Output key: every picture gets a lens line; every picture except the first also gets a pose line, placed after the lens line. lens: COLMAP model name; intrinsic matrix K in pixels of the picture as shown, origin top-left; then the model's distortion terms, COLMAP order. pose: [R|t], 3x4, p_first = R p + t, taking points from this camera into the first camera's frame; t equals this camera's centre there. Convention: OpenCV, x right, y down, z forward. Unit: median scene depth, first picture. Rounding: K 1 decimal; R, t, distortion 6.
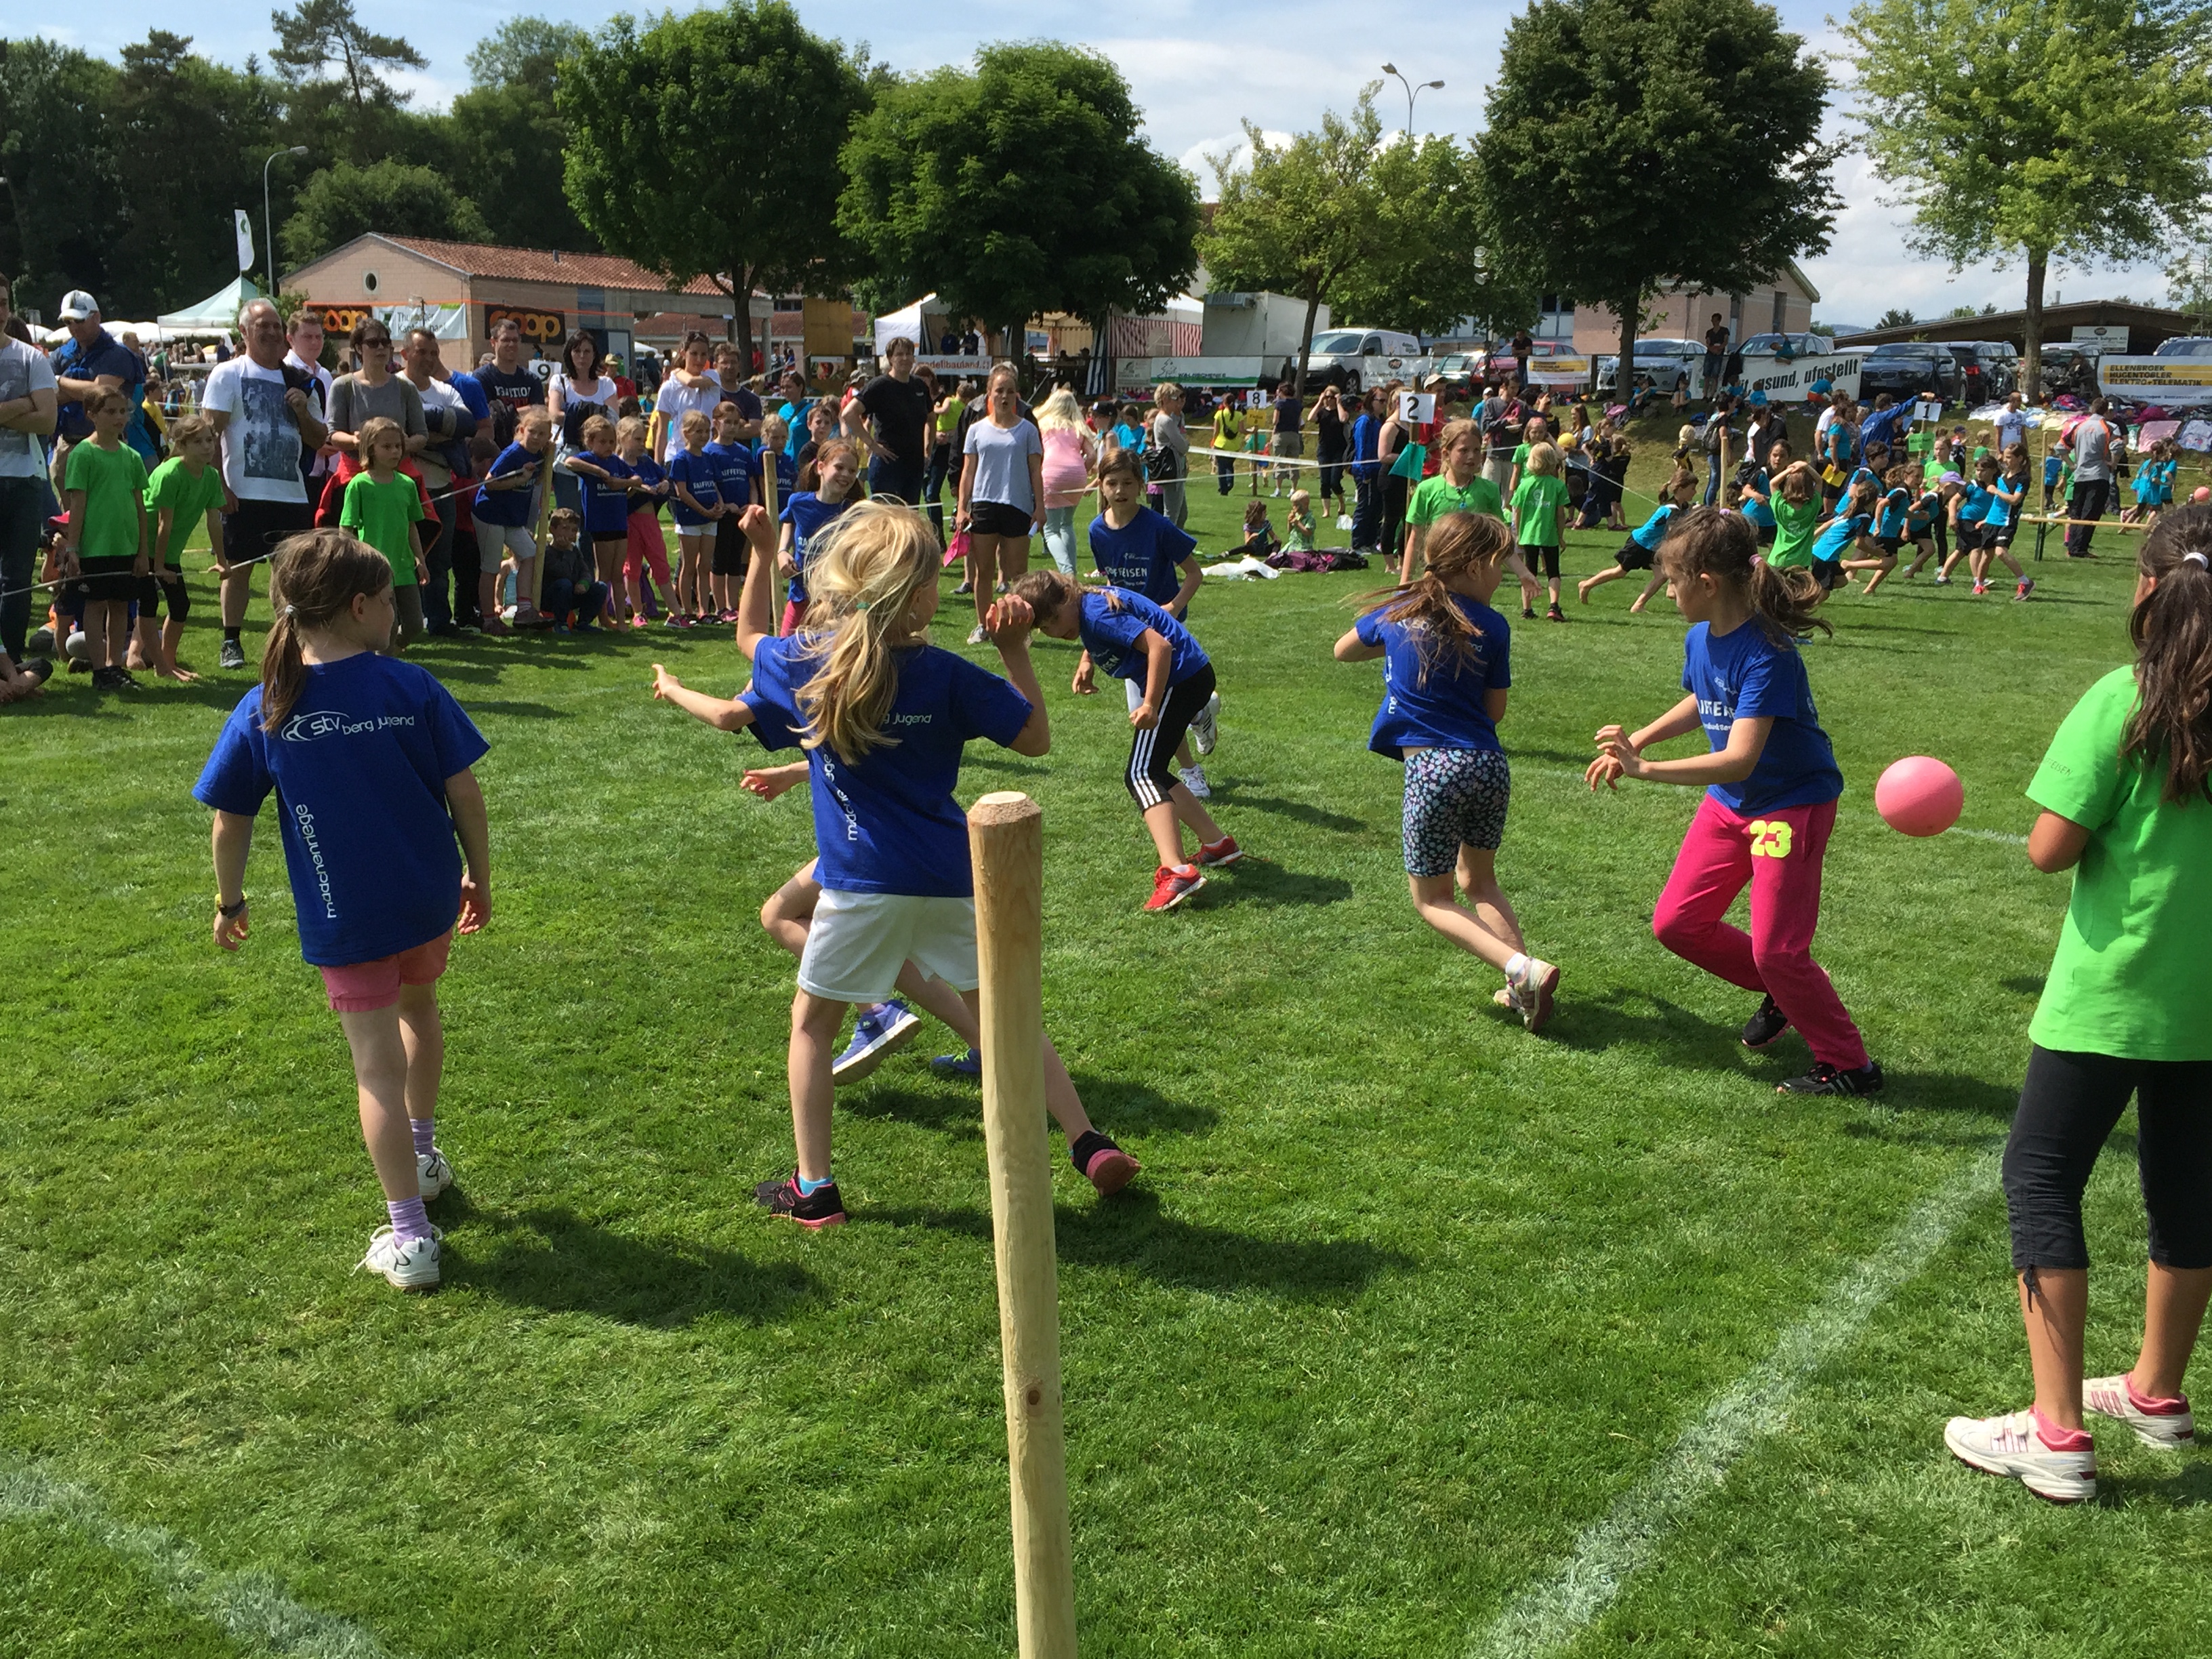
lens RADIAL K [[2231.2, 0, 1164.0], [0, 2231.2, 800.2], [0, 0, 1]] dist [0.040985, 0.000000]
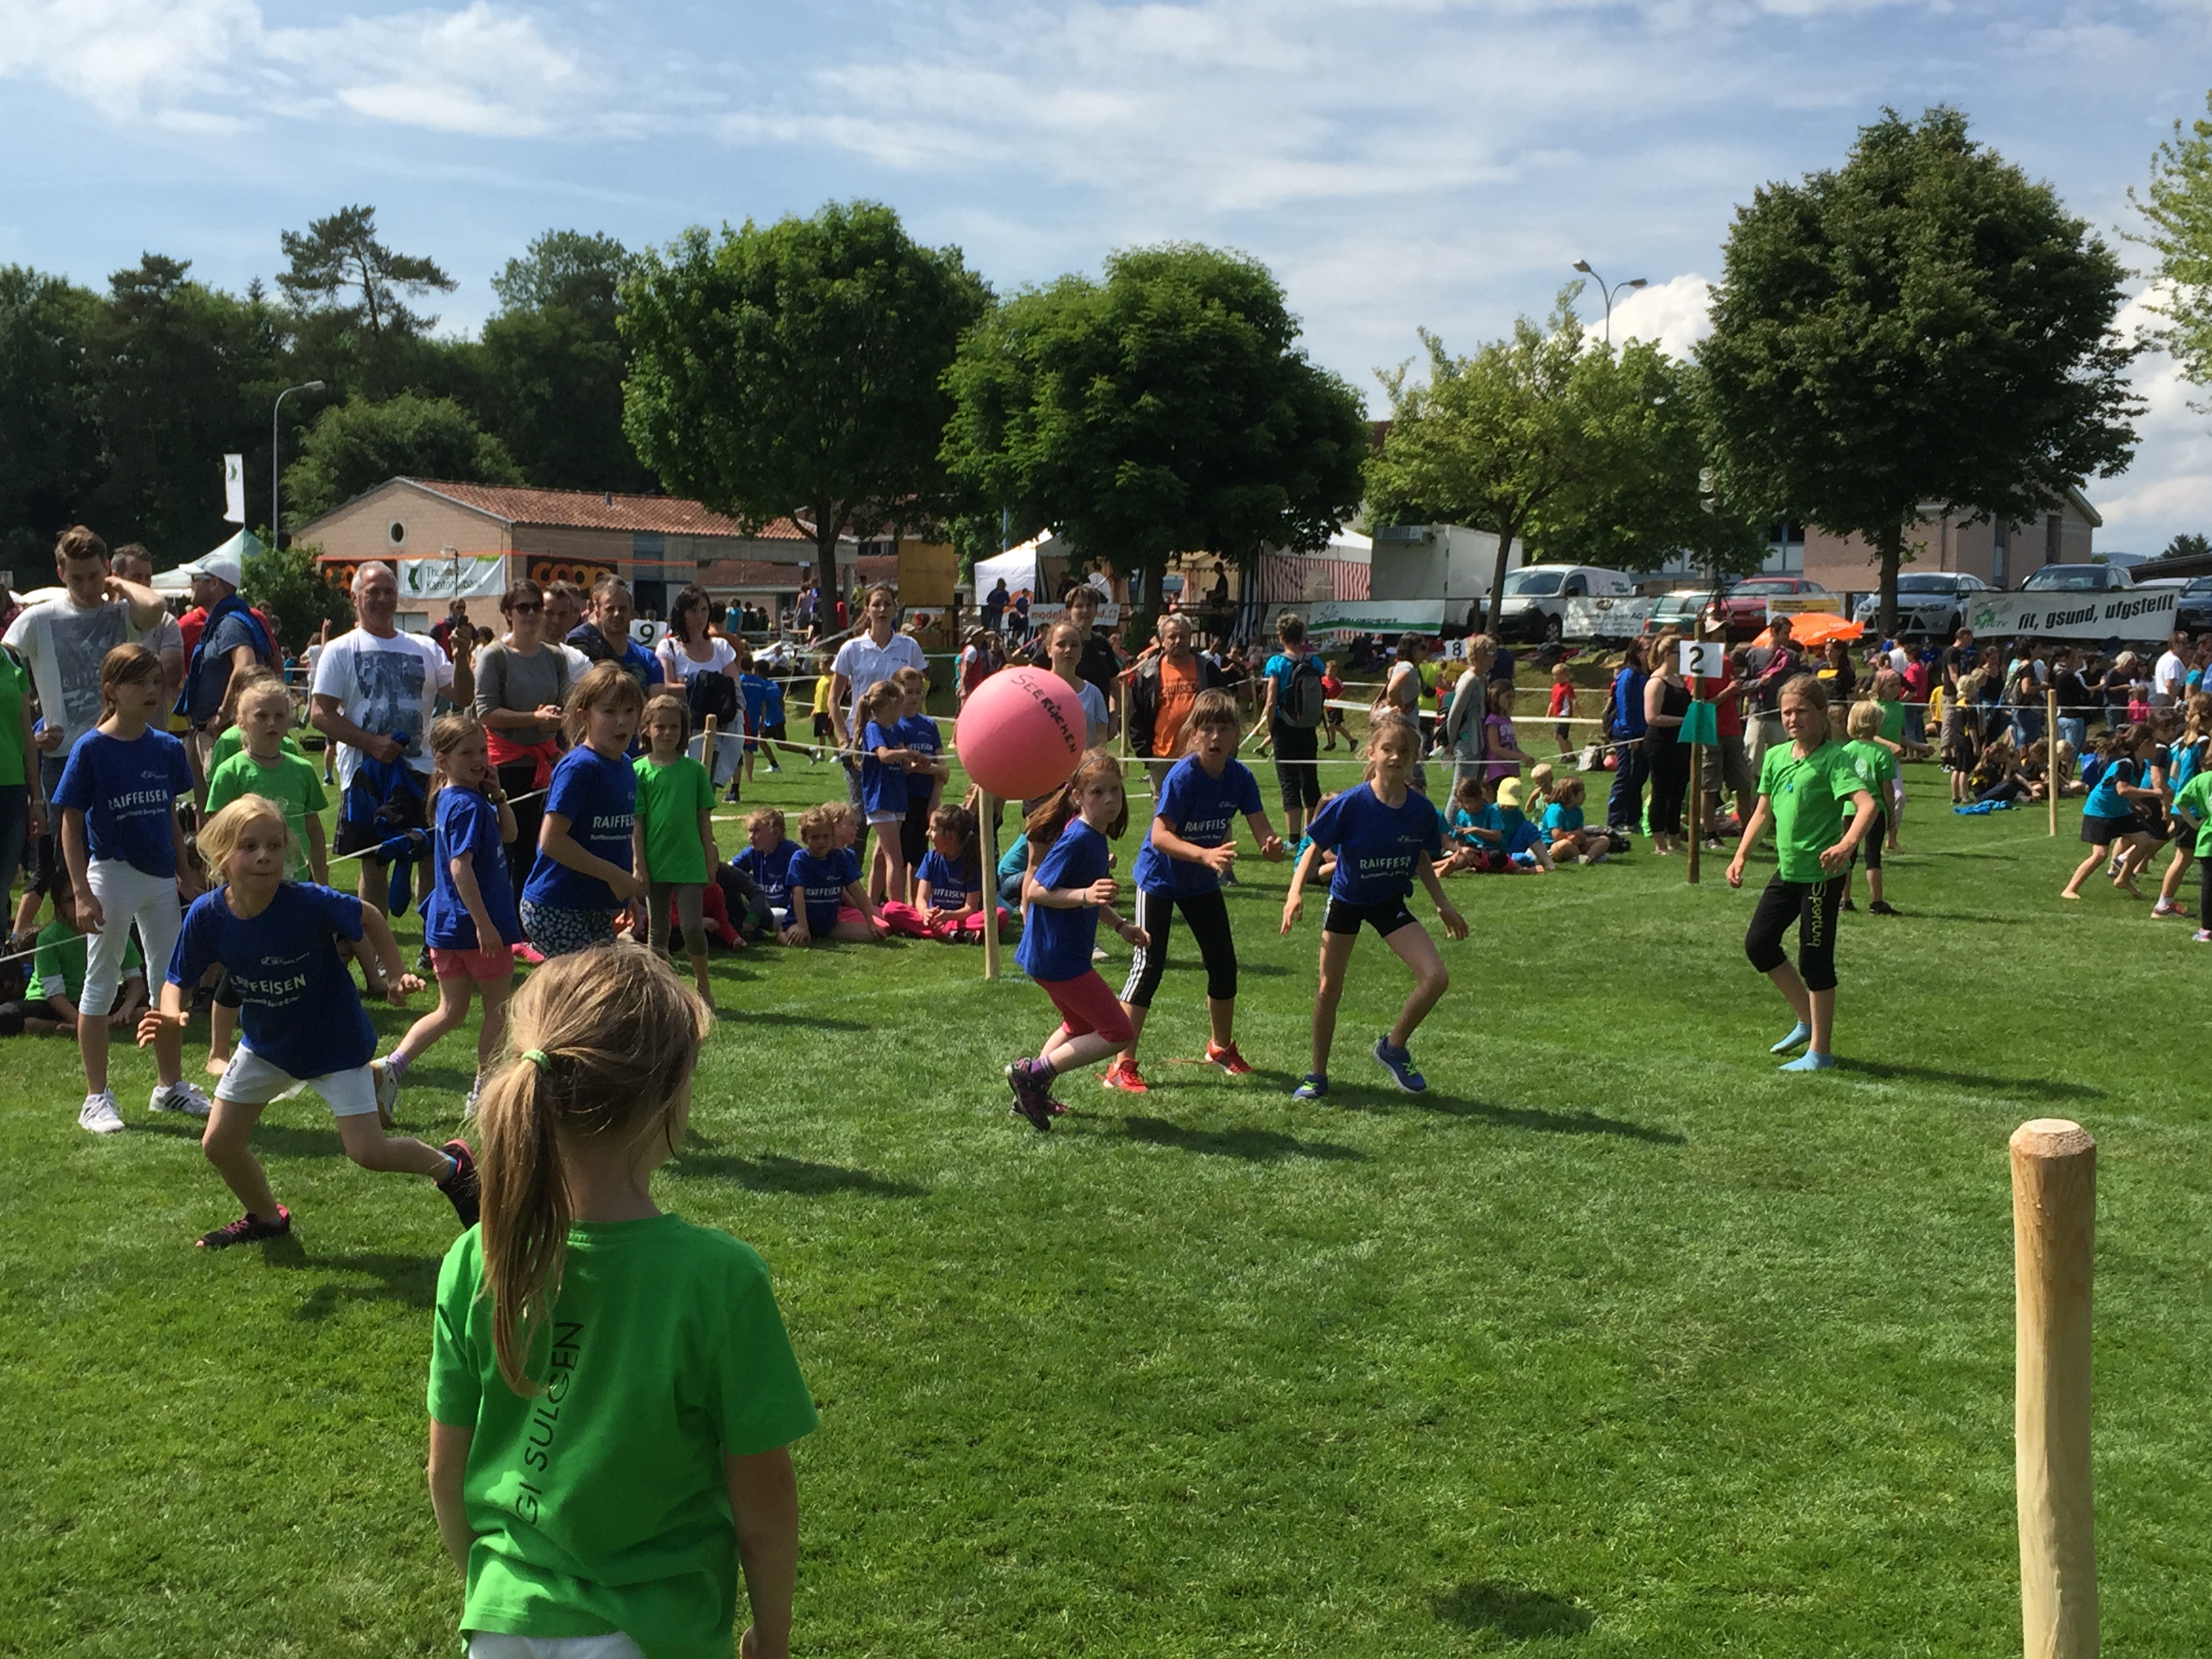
lens RADIAL K [[2699.6, 0, 1144.5], [0, 2699.6, 792.6], [0, 0, 1]] dist [0.050885, 0.000000]
pose [[0.998717, -0.010941, -0.049434, -0.020187], [0.004700, 0.992192, -0.124629, -0.000358], [0.050411, 0.124237, 0.990971, -0.005057]]
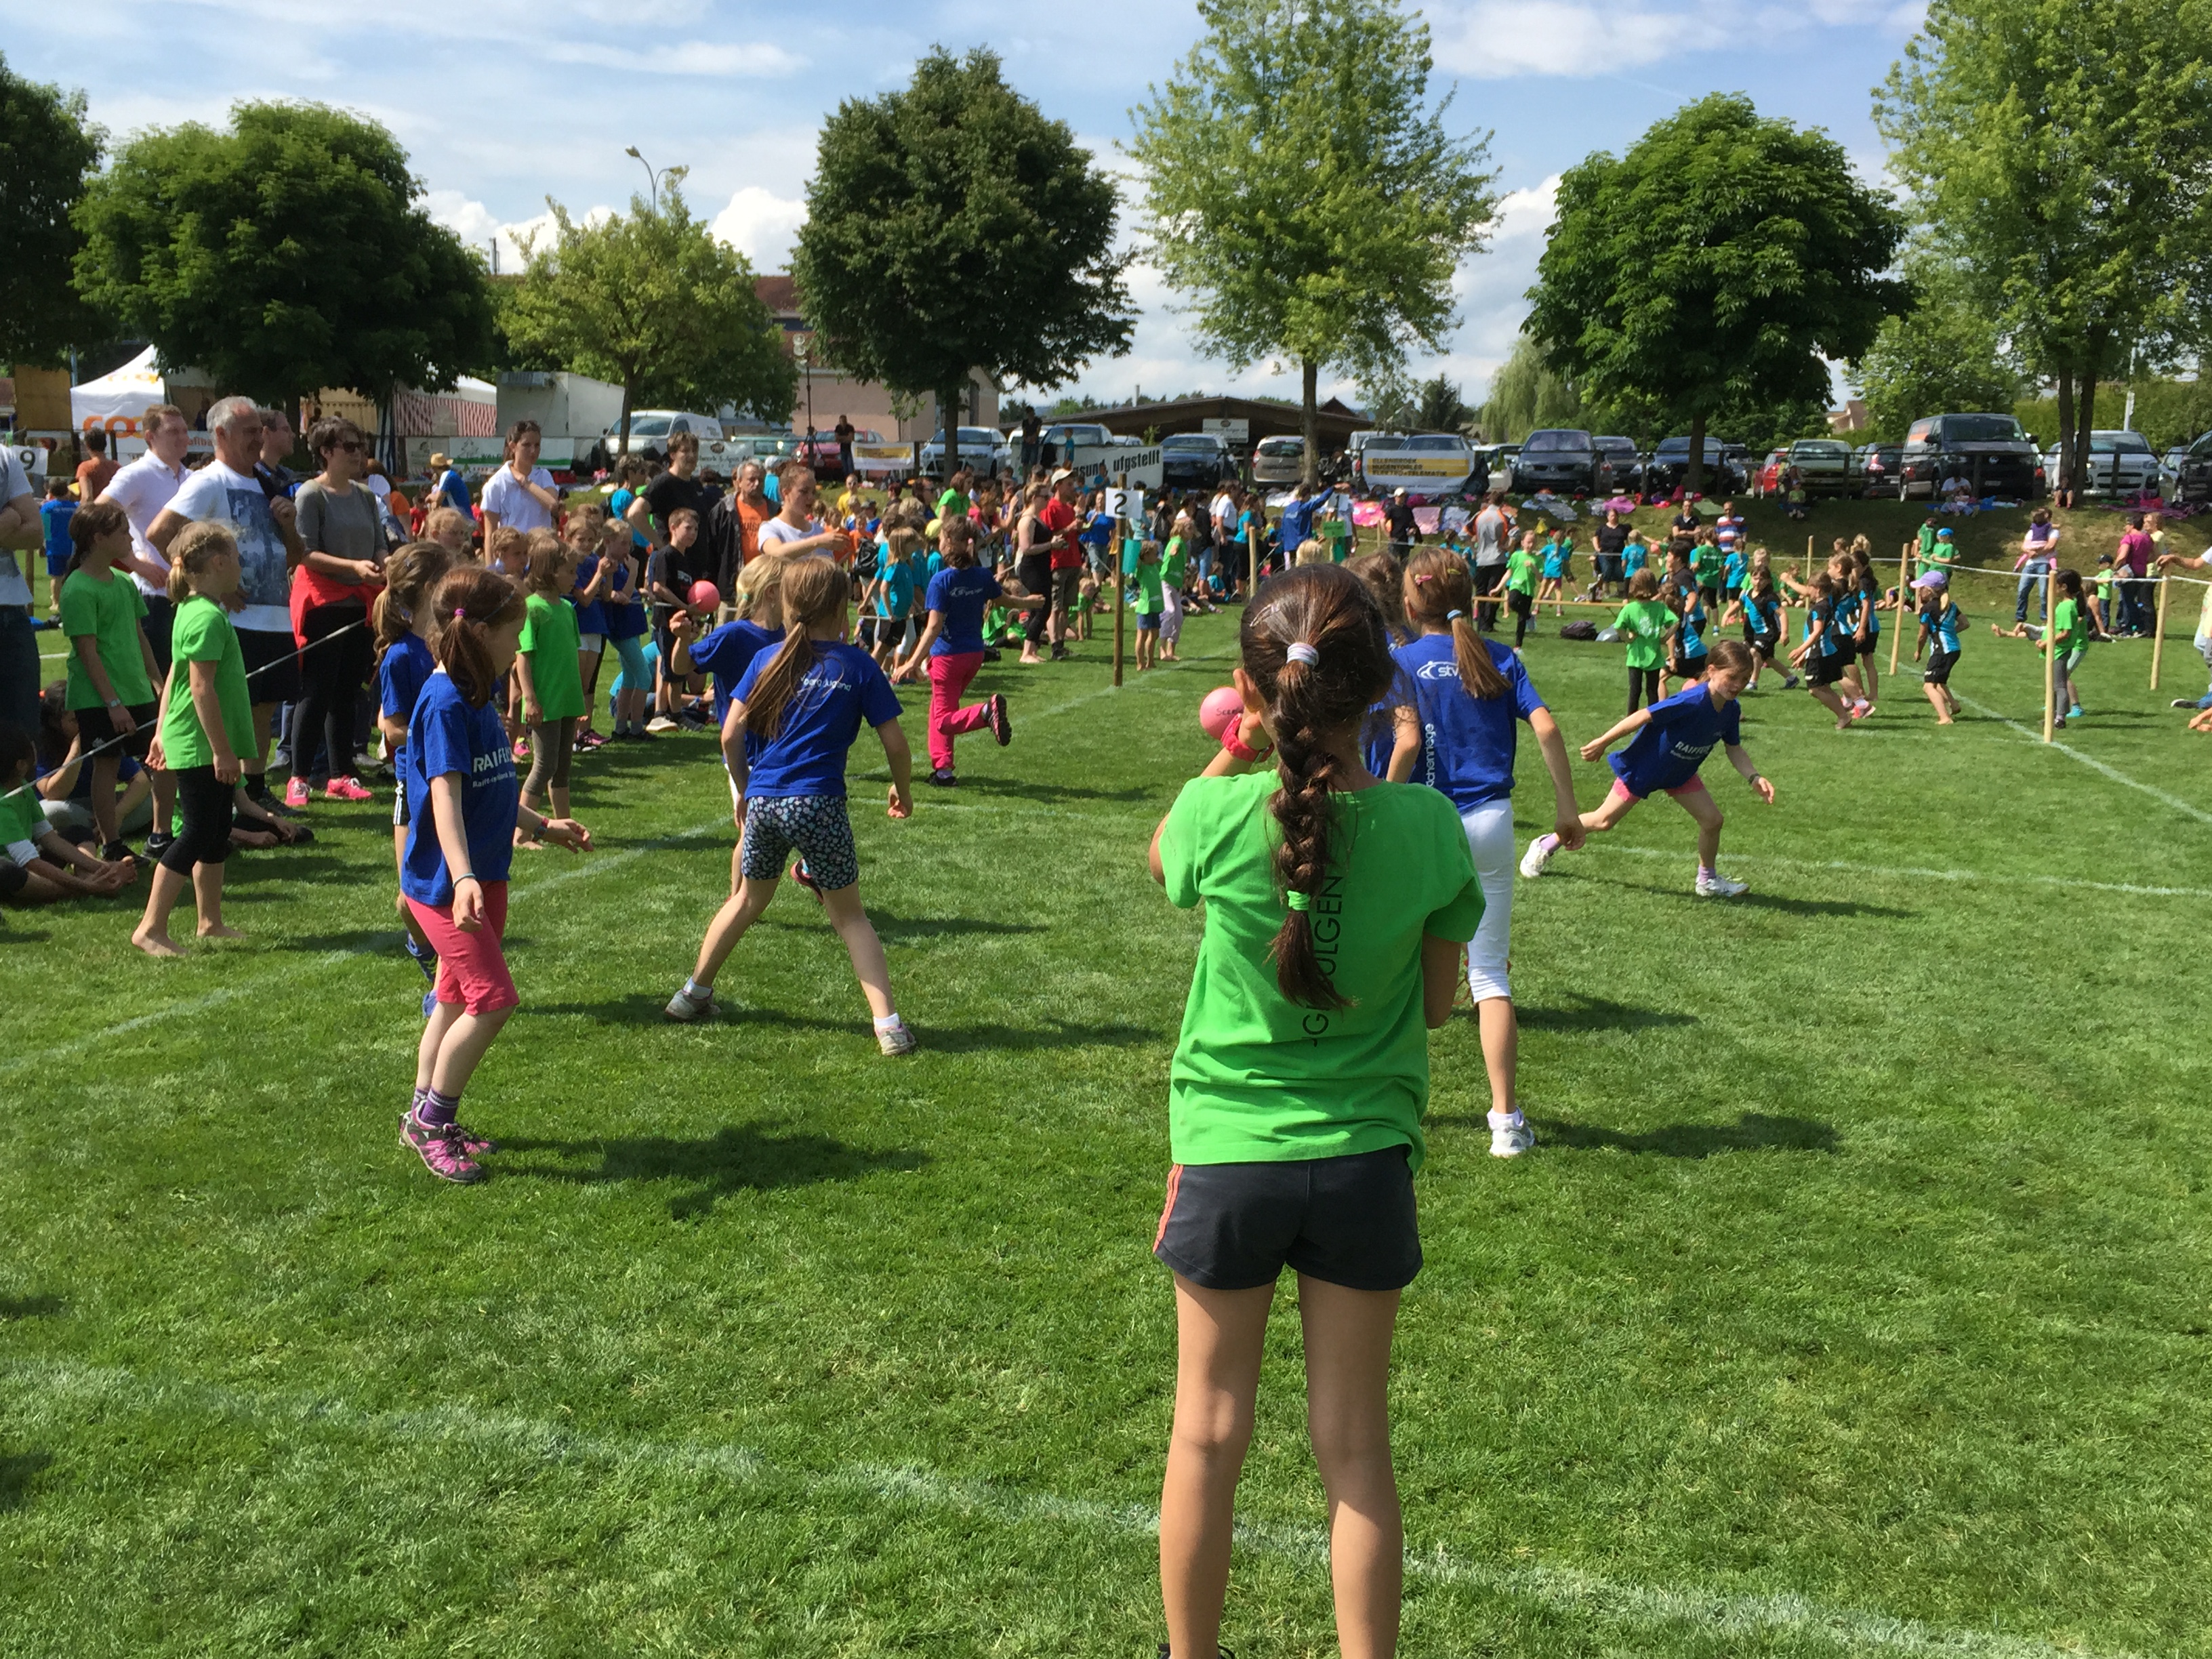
lens RADIAL K [[2125.2, 0, 1085.7], [0, 2125.2, 824.0], [0, 0, 1]] dist [0.026620, 0.000000]
pose [[0.922106, -0.059636, 0.382314, -0.119674], [0.065060, 0.997881, -0.001261, -0.013569], [-0.381428, 0.026035, 0.924032, 0.053128]]
